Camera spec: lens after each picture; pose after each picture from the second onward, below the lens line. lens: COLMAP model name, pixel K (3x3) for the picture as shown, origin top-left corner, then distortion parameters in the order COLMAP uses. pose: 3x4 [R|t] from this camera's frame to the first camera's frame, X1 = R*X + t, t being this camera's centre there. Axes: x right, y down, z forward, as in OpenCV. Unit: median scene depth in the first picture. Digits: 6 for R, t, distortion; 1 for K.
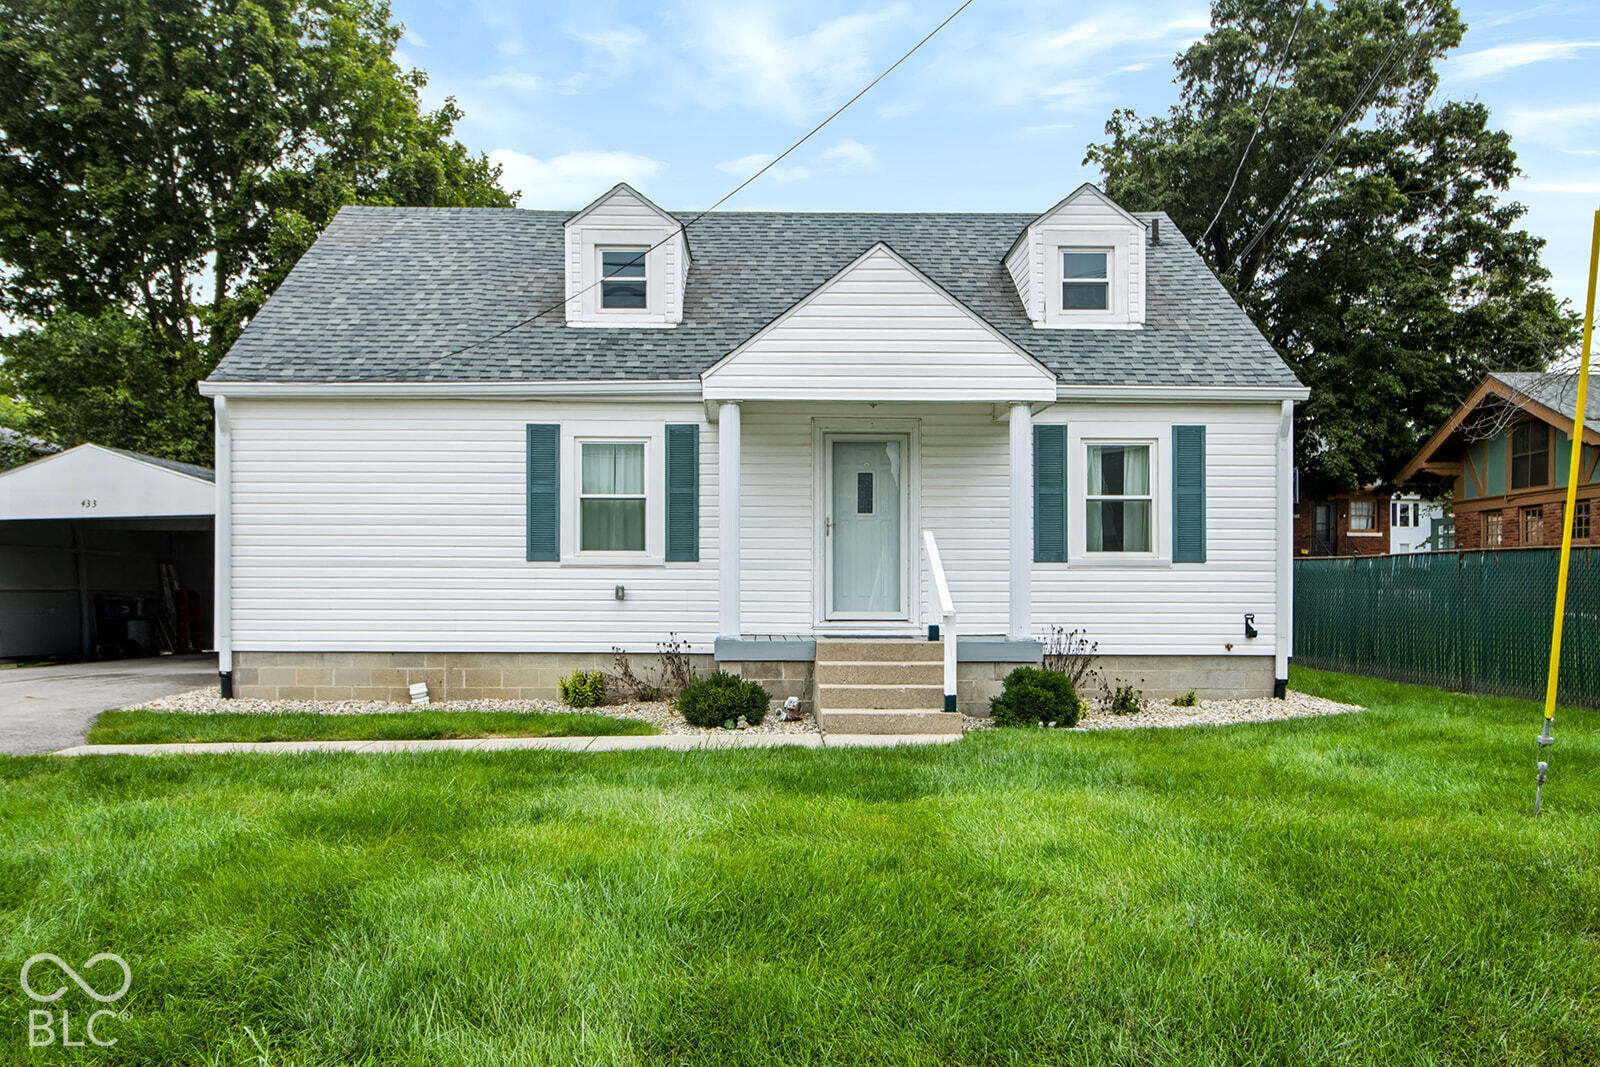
lens RADIAL K [[1233.4, 0, 799.3], [0, 1233.4, 568.0], [0, 0, 1]] dist [-0.002456, -0.001717]
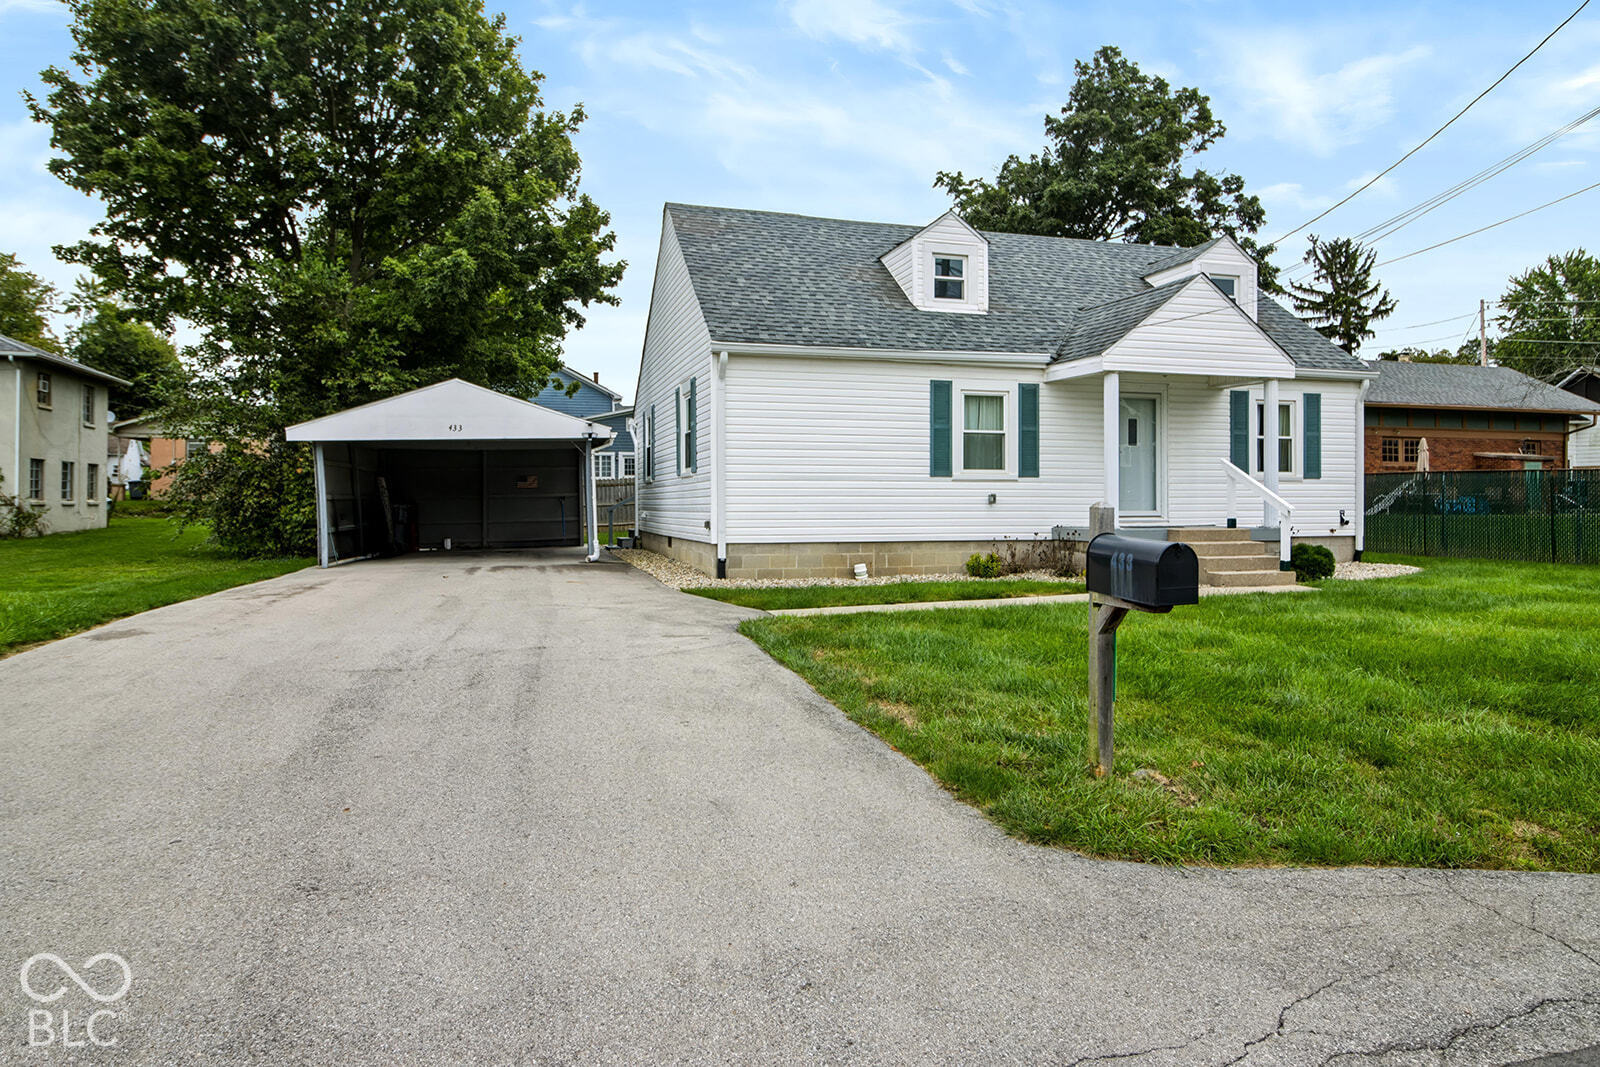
lens RADIAL K [[998.9, 0, 800.5], [0, 998.9, 475.8], [0, 0, 1]] dist [-0.002012, 0.000002]
pose [[0.961195, 0.003090, 0.275851, -0.680651], [-0.001255, 0.999976, -0.006828, 0.001555], [-0.275866, 0.006217, 0.961176, -0.063242]]
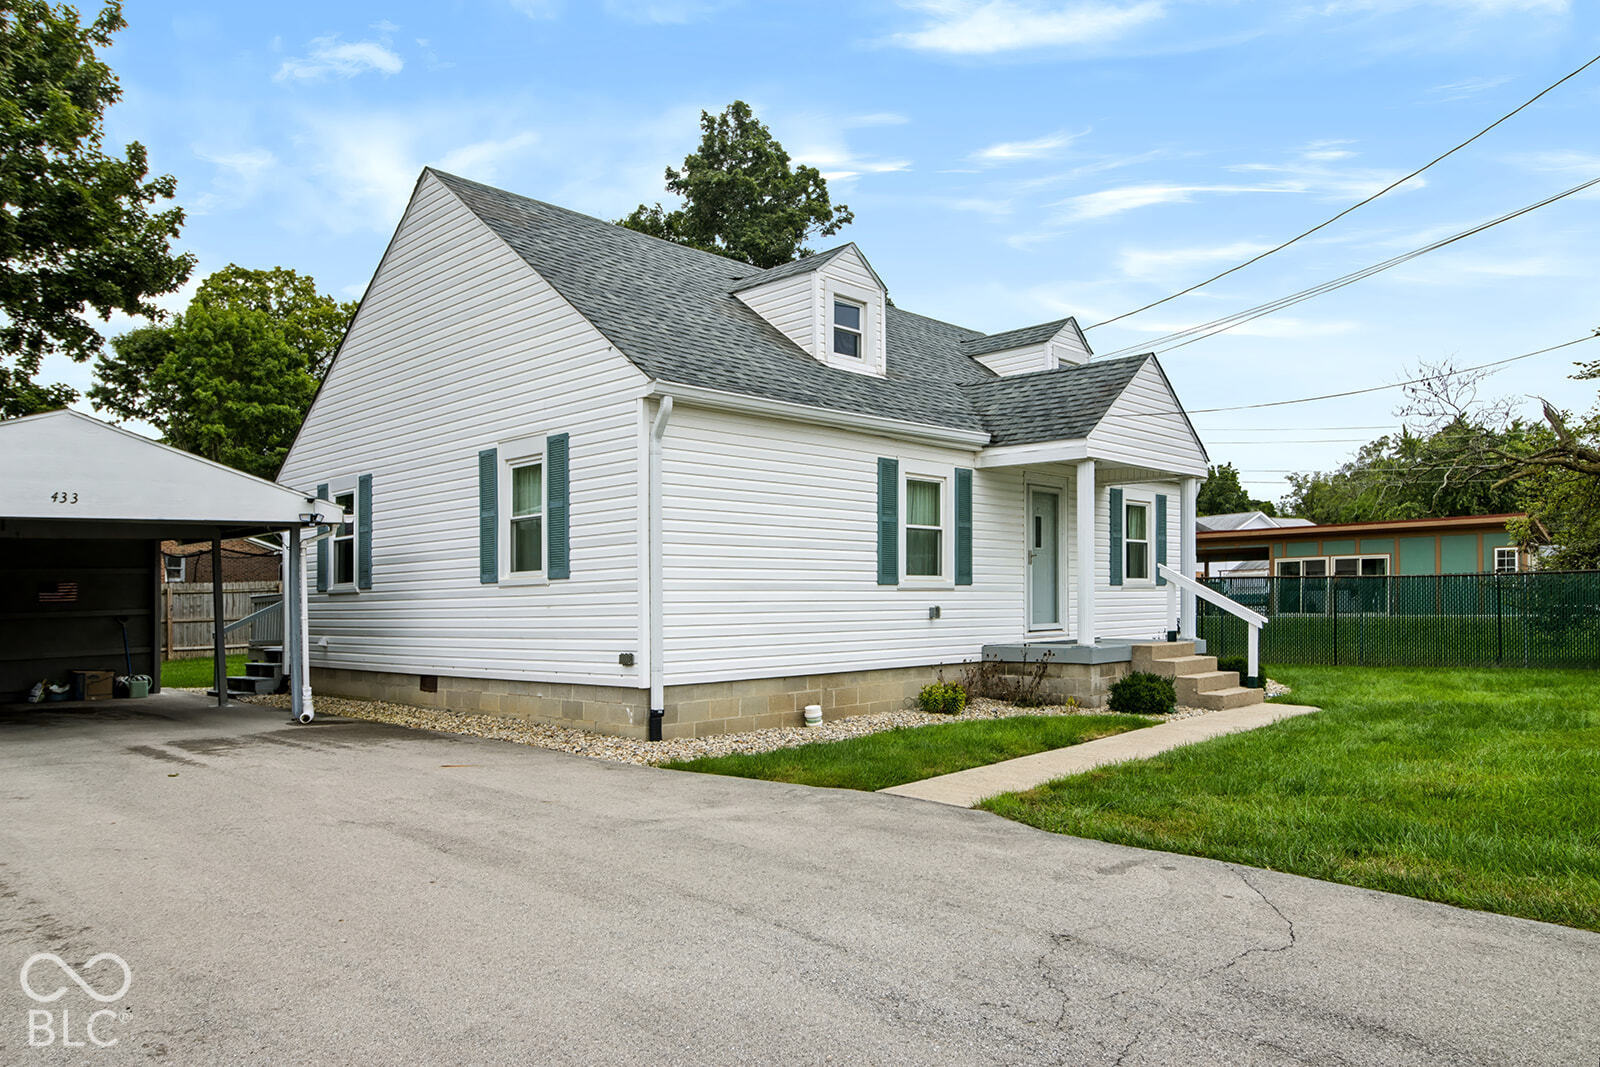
lens RADIAL K [[1092.4, 0, 803.0], [0, 1092.4, 568.3], [0, 0, 1]] dist [0.008135, 0.003168]
pose [[0.698830, 0.009792, 0.715221, -0.949979], [0.001858, 0.999878, -0.015505, -0.005008], [-0.715286, 0.012164, 0.698726, 0.377664]]
